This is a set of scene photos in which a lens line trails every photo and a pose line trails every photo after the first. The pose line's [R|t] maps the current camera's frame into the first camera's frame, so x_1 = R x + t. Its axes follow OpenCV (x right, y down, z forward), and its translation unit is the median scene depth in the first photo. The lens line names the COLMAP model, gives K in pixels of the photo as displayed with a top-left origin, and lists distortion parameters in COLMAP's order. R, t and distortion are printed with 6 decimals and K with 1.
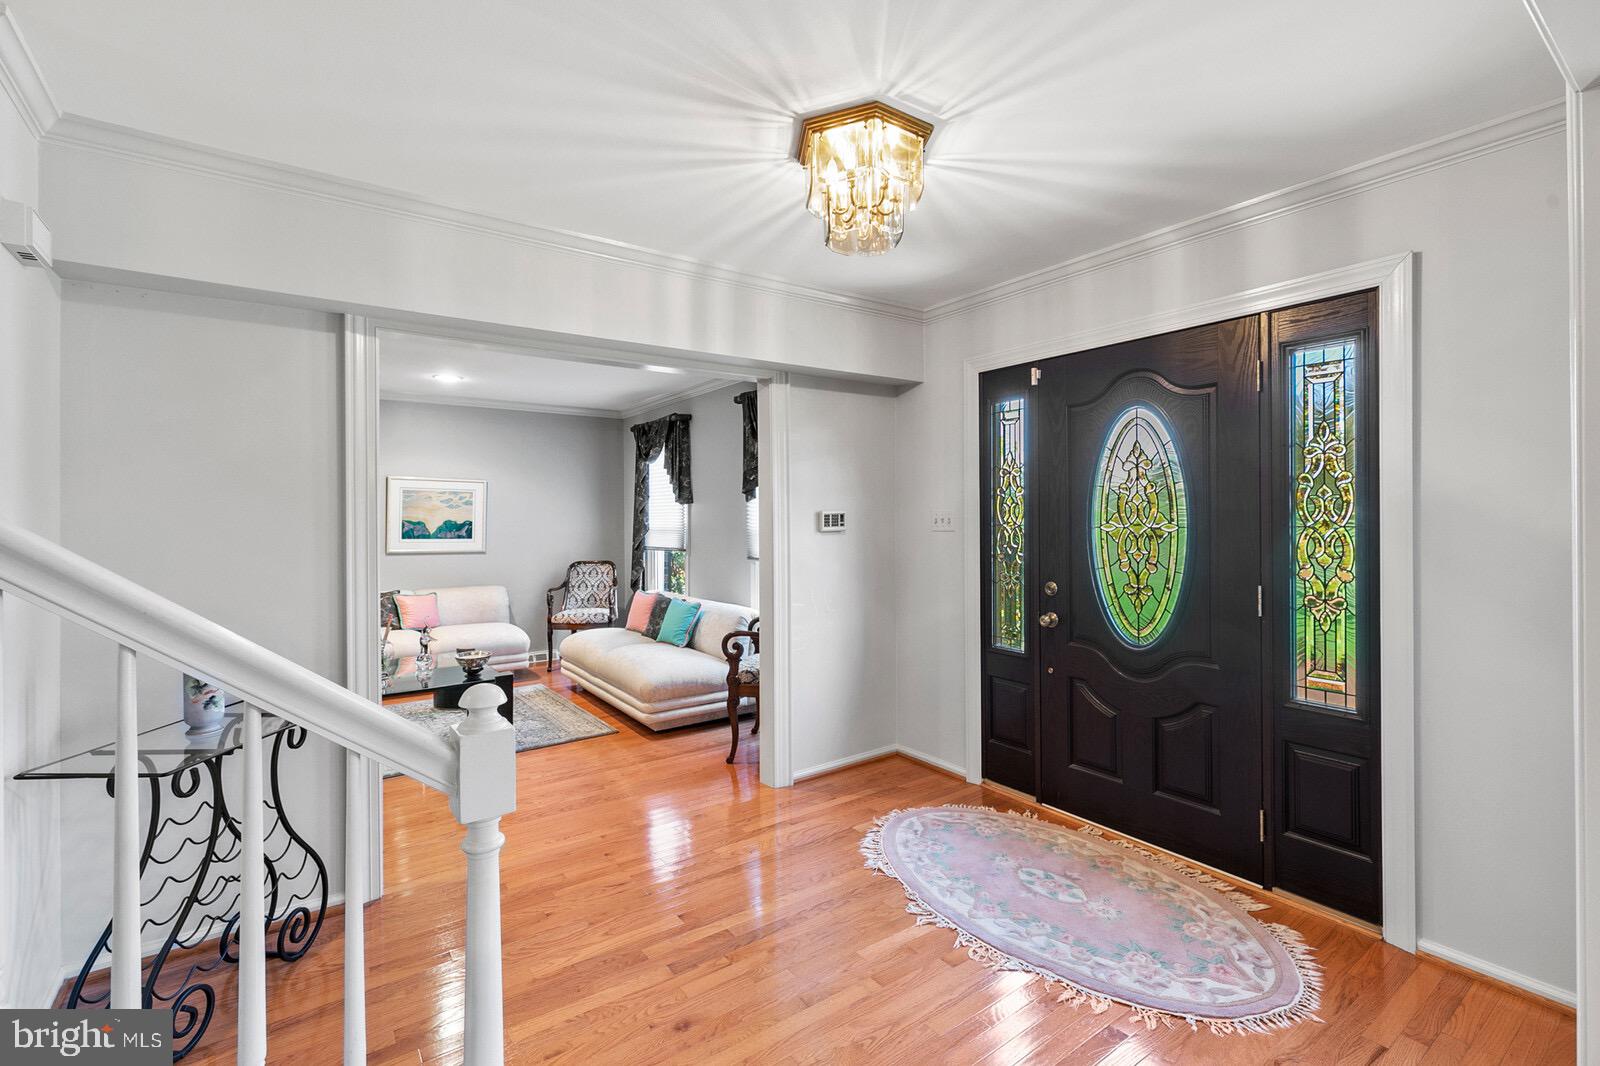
lens RADIAL K [[718.1, 0, 800.1], [0, 718.1, 520.6], [0, 0, 1]] dist [0.004616, 0.000023]
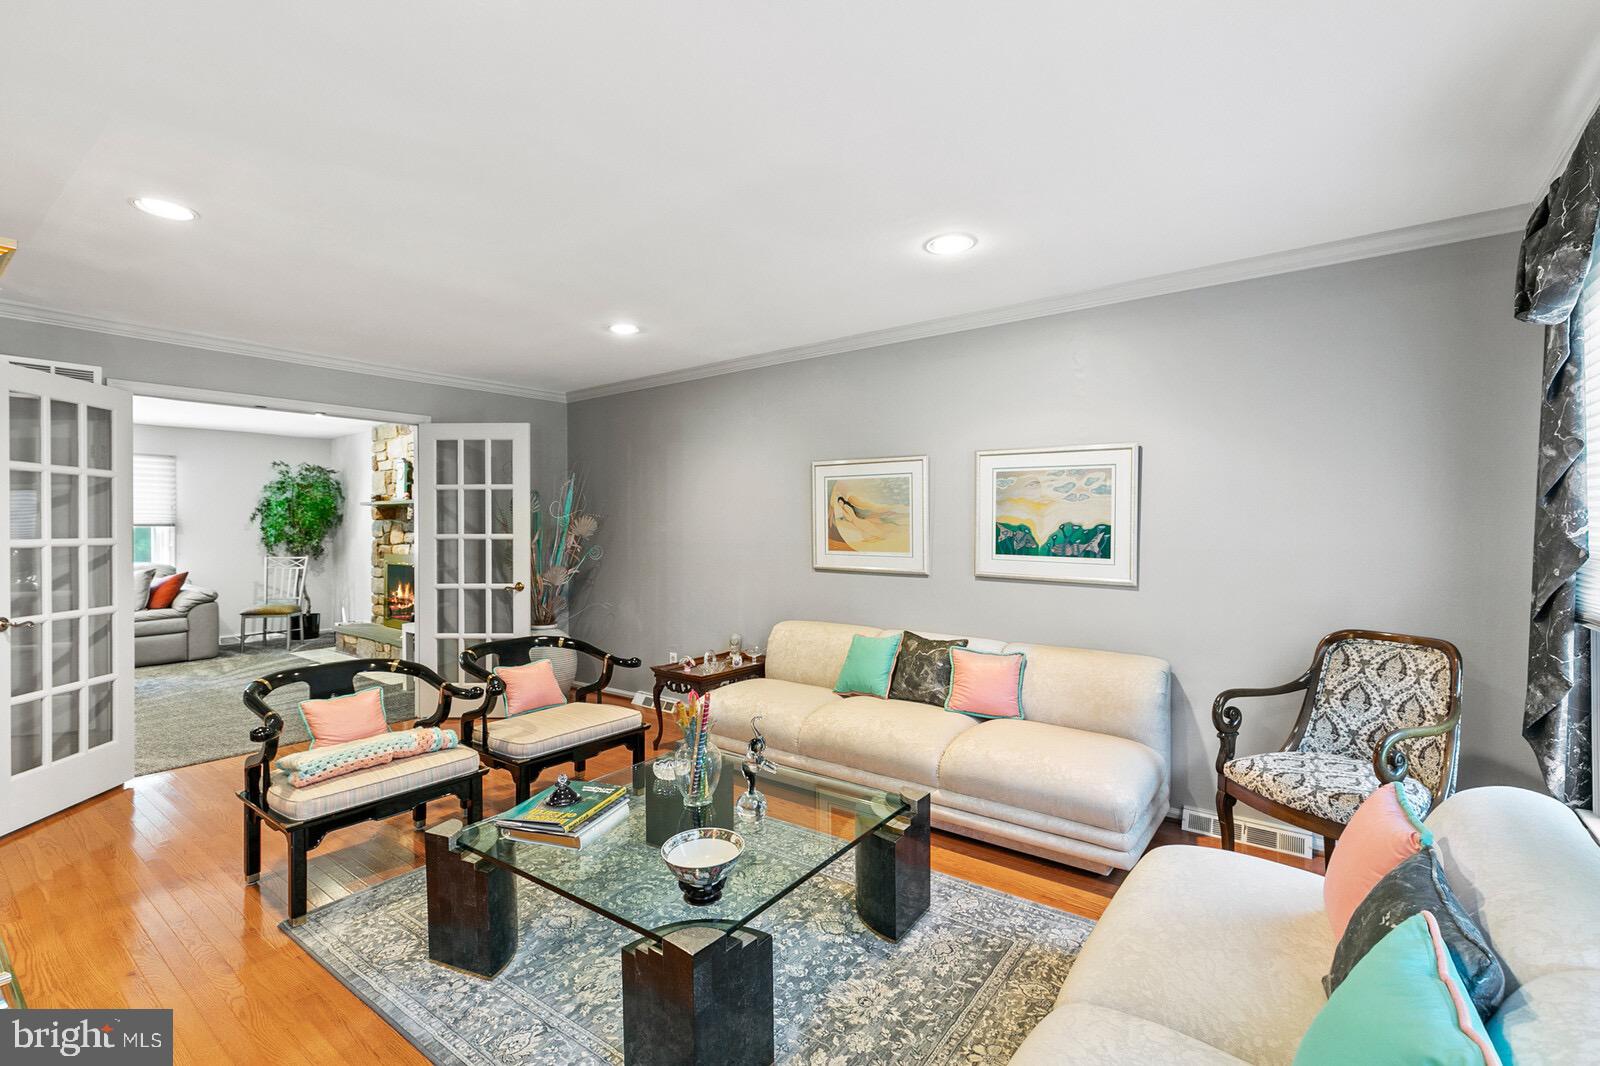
lens RADIAL K [[718.1, 0, 800.5], [0, 718.1, 535.3], [0, 0, 1]] dist [0.004616, 0.000023]
pose [[0.305508, 0.017499, -0.952029, -0.033339], [-0.006566, 0.999846, 0.016270, 0.001364], [0.952167, 0.001280, 0.305576, 0.636214]]
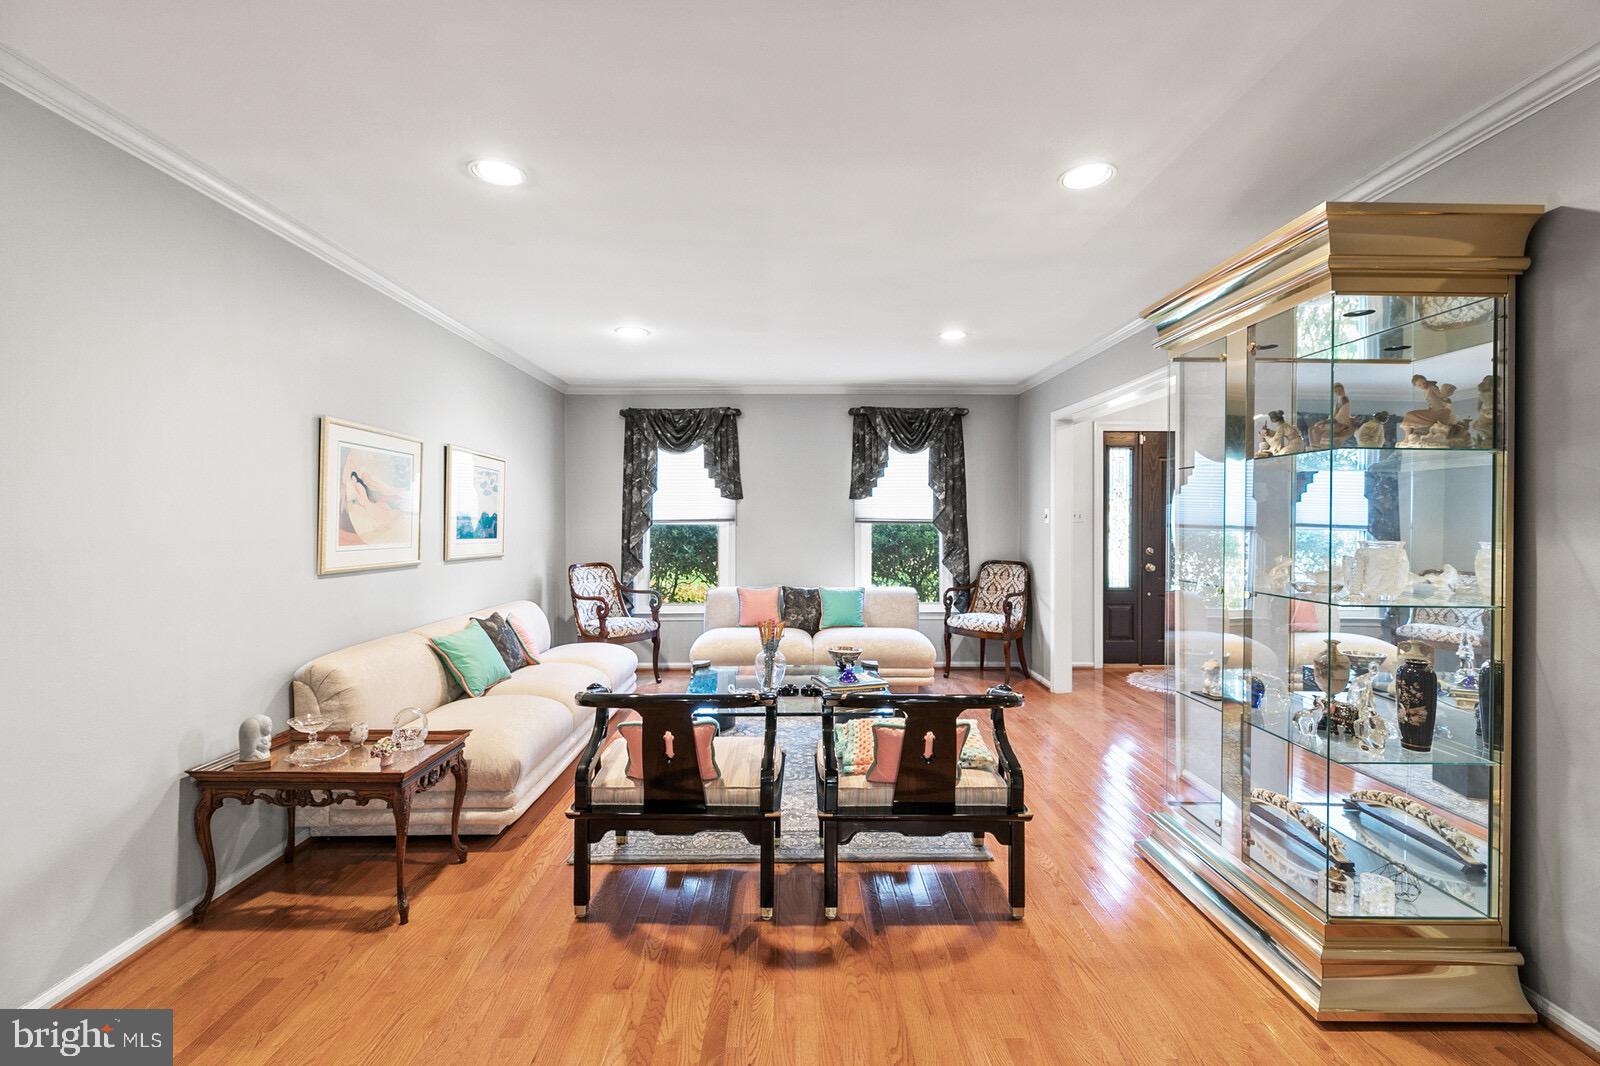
lens RADIAL K [[718.1, 0, 803.1], [0, 718.1, 522.8], [0, 0, 1]] dist [0.004616, 0.000023]
pose [[0.561017, 0.002756, 0.827800, -0.889469], [0.000820, 0.999992, -0.003884, 0.013130], [-0.827804, 0.002858, 0.561010, 0.345938]]
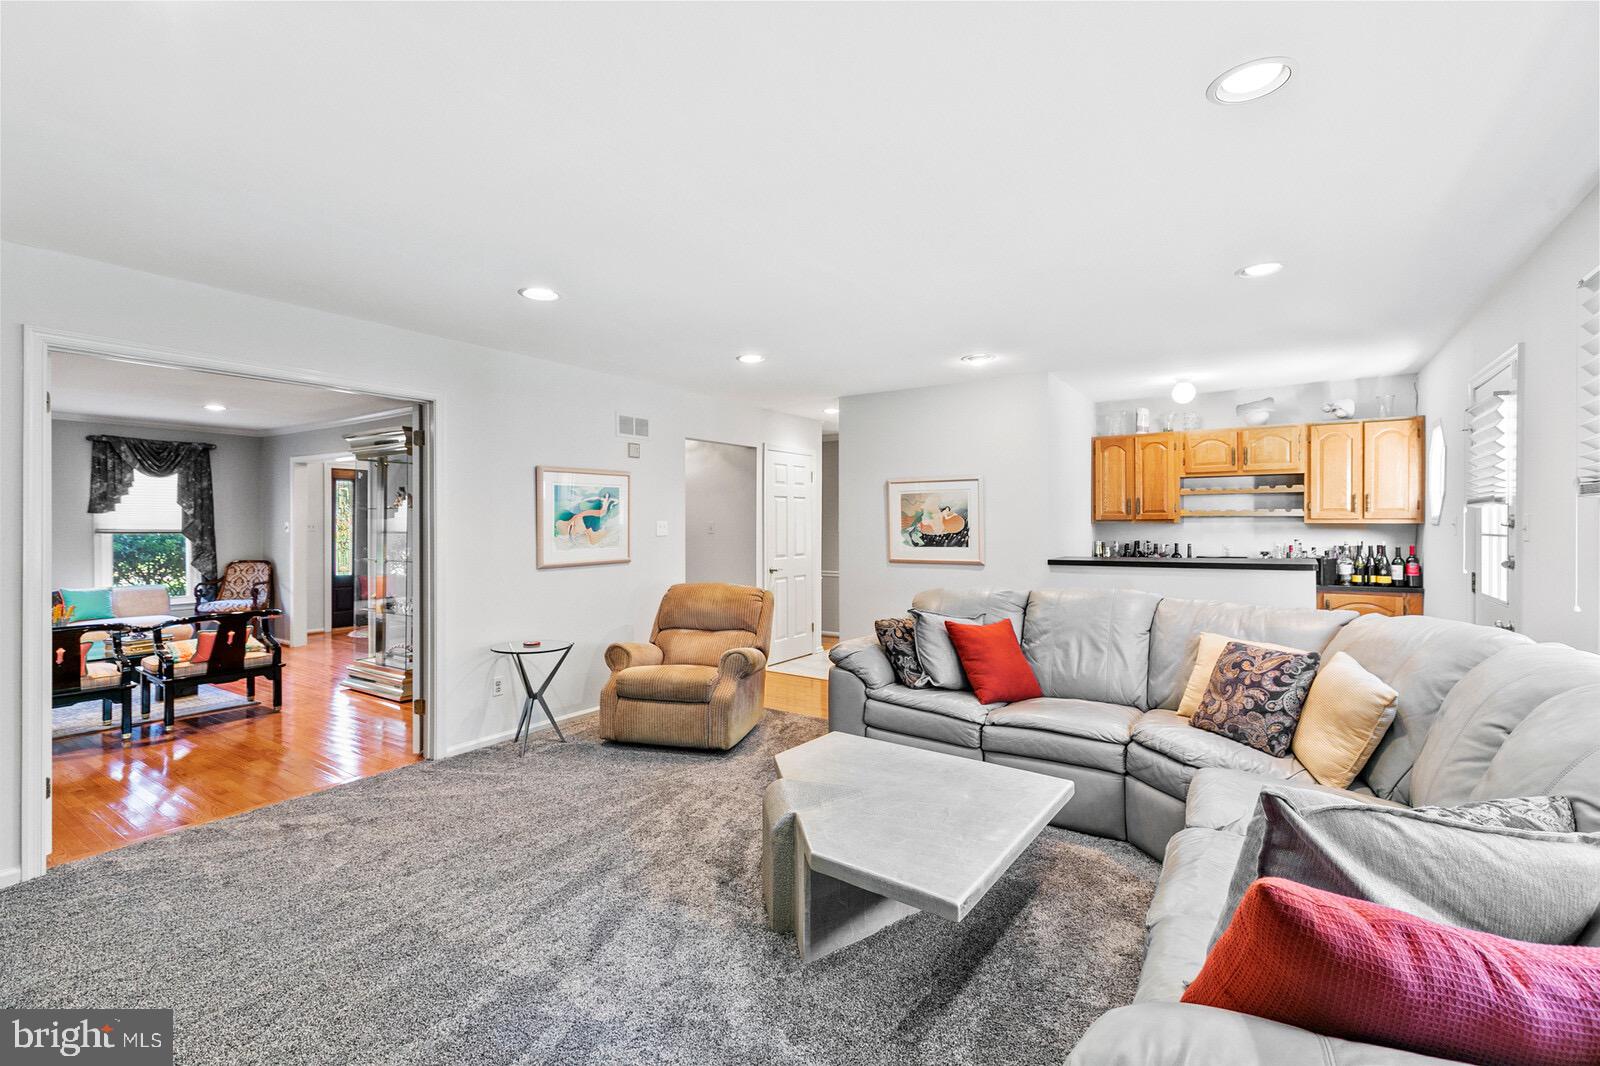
lens RADIAL K [[718.1, 0, 795.4], [0, 718.1, 523.5], [0, 0, 1]] dist [0.004616, 0.000023]
pose [[-0.349180, 0.005761, 0.937038, -1.500368], [0.008237, 0.999961, -0.003078, 0.006315], [-0.937019, 0.006644, -0.349214, 0.194478]]
